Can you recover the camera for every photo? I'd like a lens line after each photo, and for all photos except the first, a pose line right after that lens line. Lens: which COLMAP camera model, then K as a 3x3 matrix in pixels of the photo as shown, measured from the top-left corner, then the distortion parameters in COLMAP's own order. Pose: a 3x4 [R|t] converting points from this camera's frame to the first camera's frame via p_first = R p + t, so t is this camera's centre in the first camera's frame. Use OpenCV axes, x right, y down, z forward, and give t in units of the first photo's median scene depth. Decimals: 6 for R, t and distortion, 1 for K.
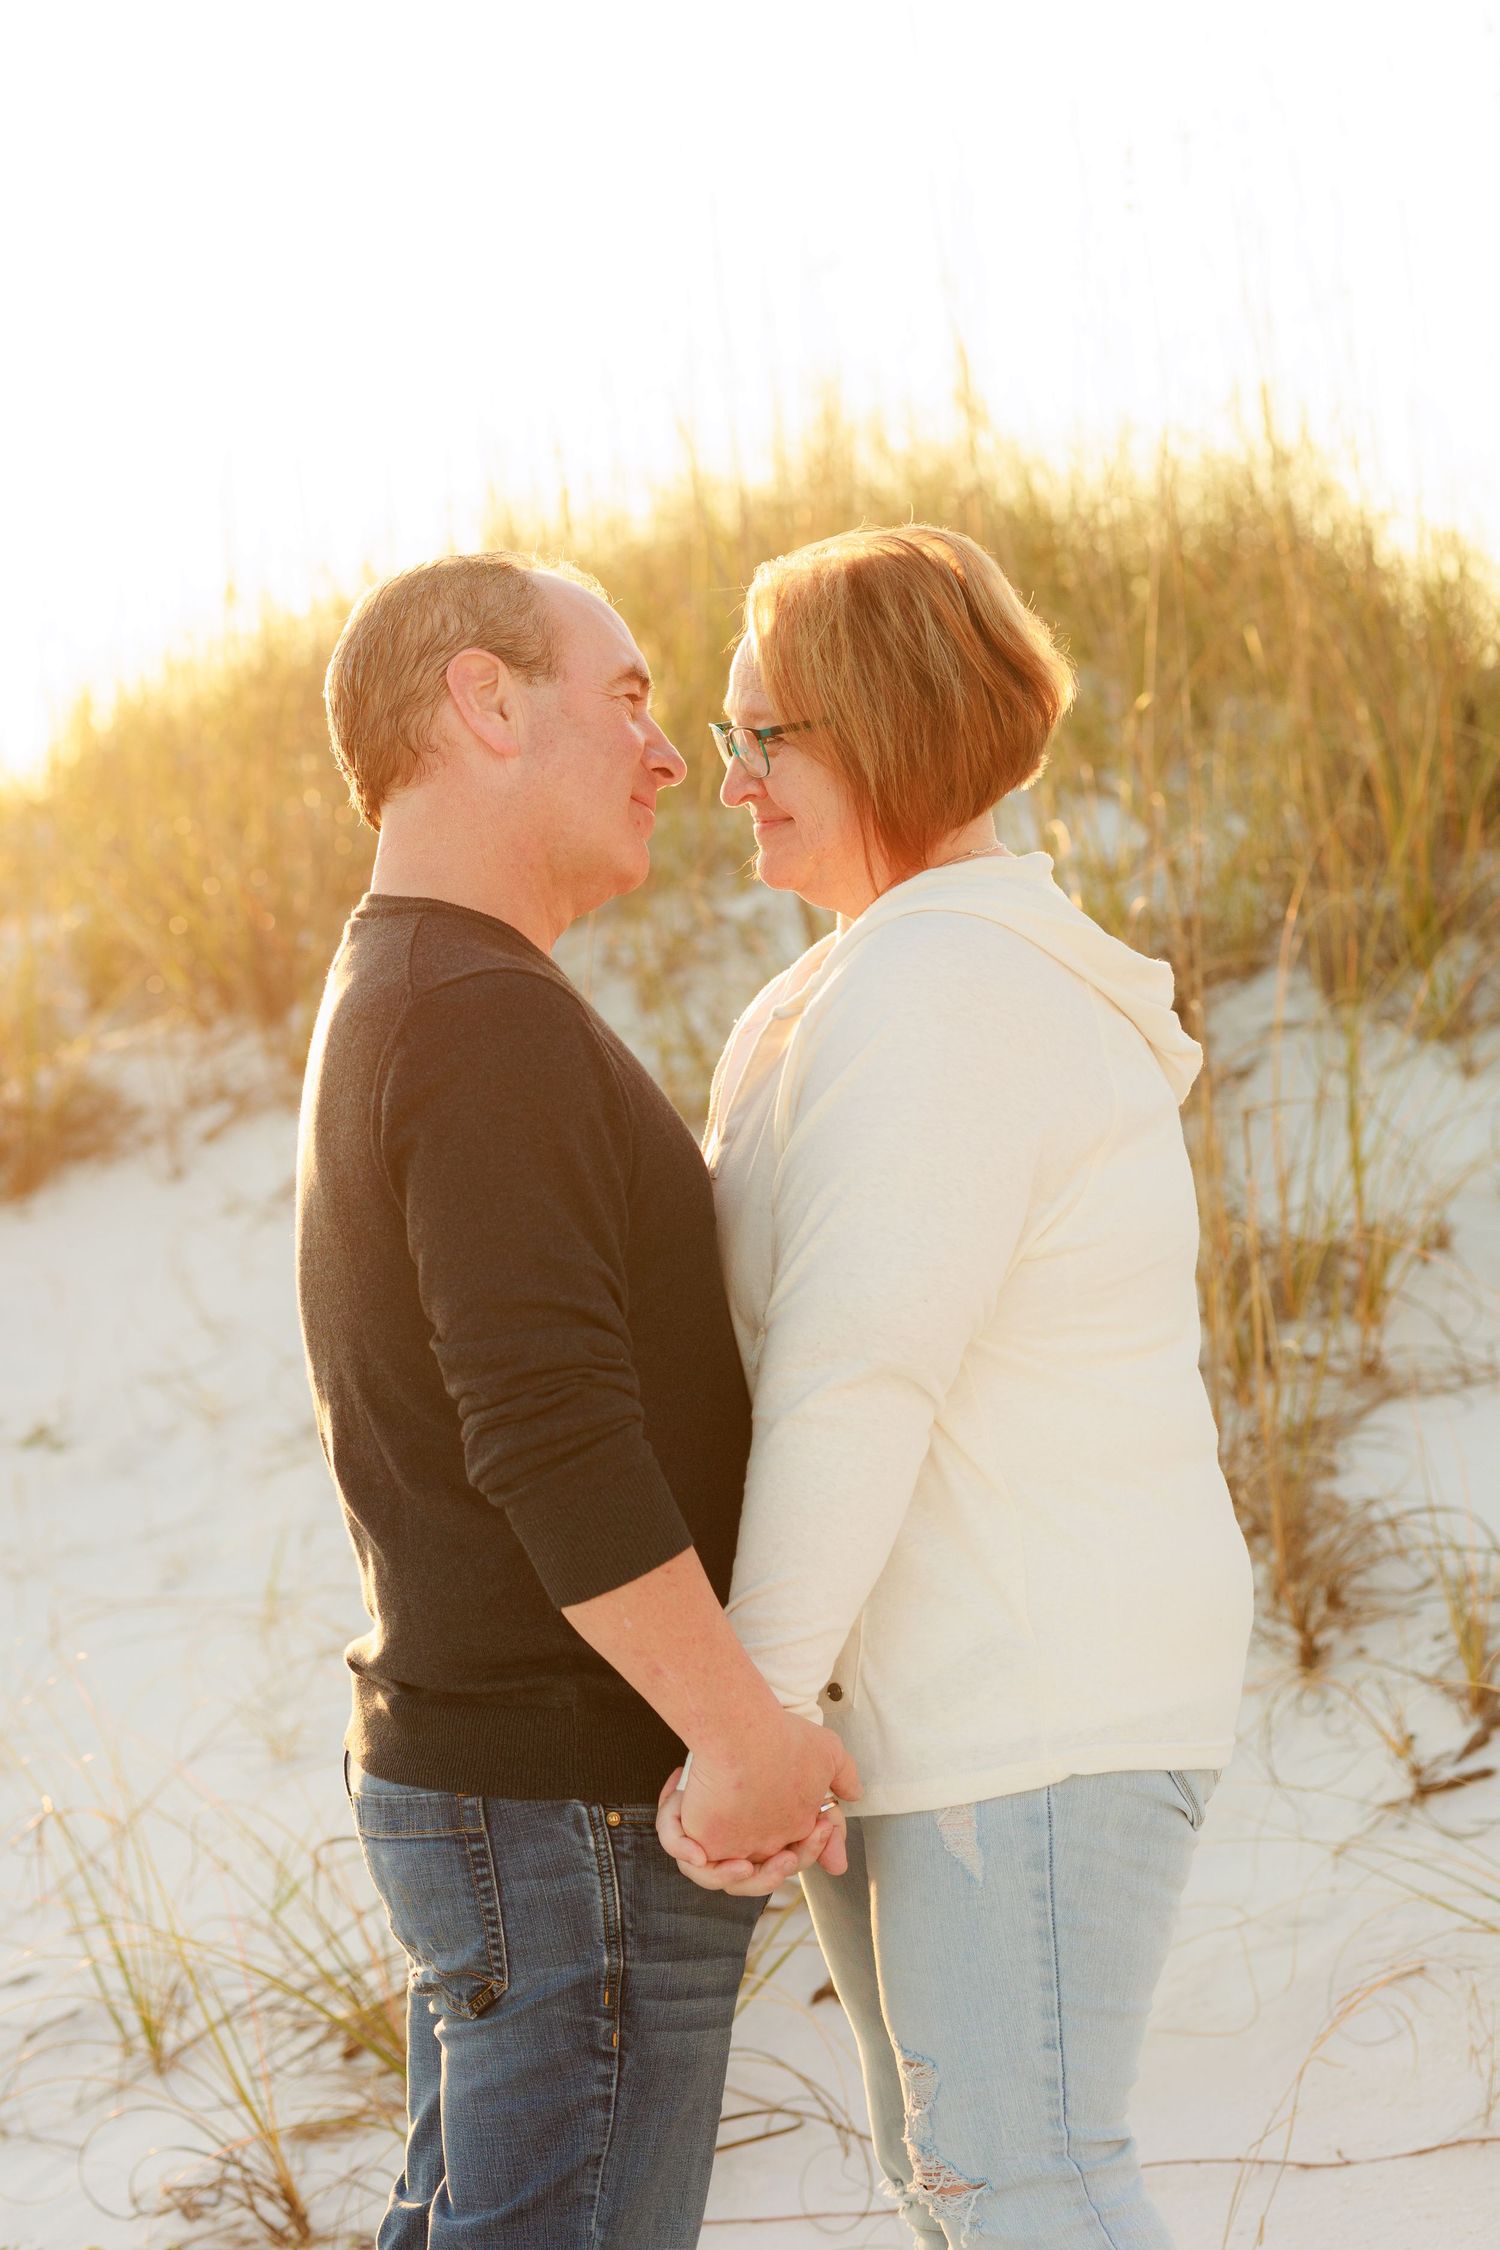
lens RADIAL K [[6158.0, 0, 767.6], [0, 6158.0, 1121.3], [0, 0, 1]] dist [-0.016909, 0.000000]
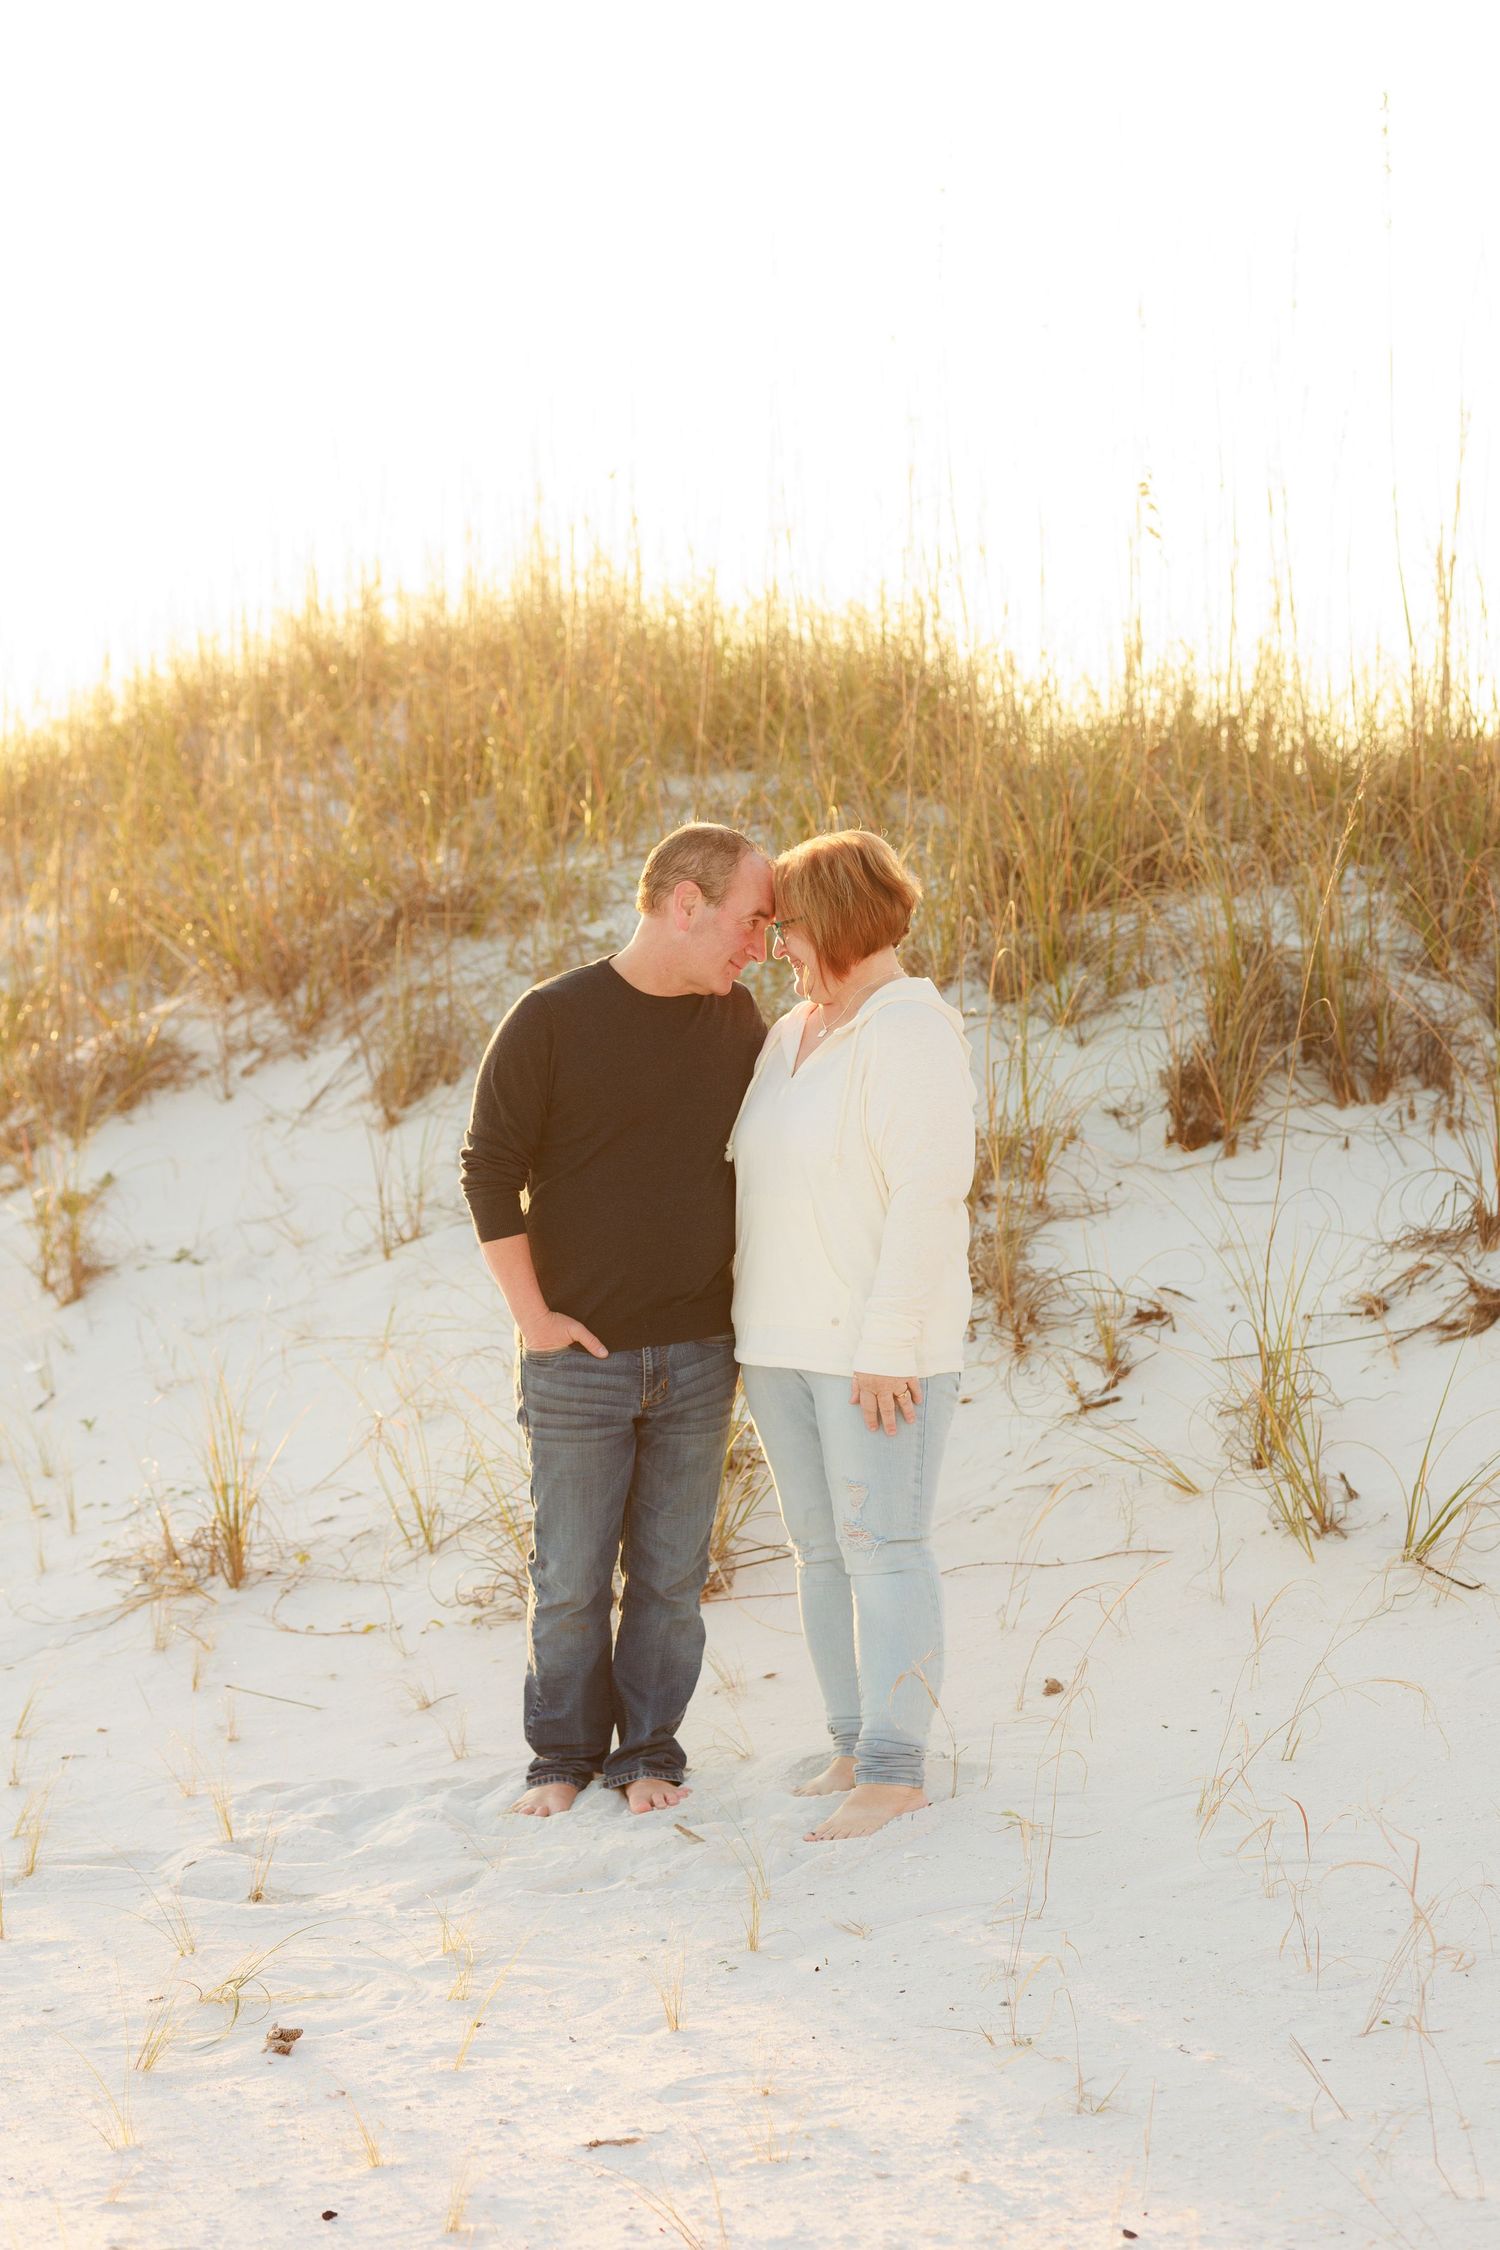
lens RADIAL K [[5554.6, 0, 807.7], [0, 5554.6, 1330.9], [0, 0, 1]] dist [0.002009, 0.000000]
pose [[0.995613, 0.009338, 0.093098, -0.137428], [-0.013577, 0.998895, 0.044997, 0.004532], [-0.092575, -0.046064, 0.994640, -0.708483]]
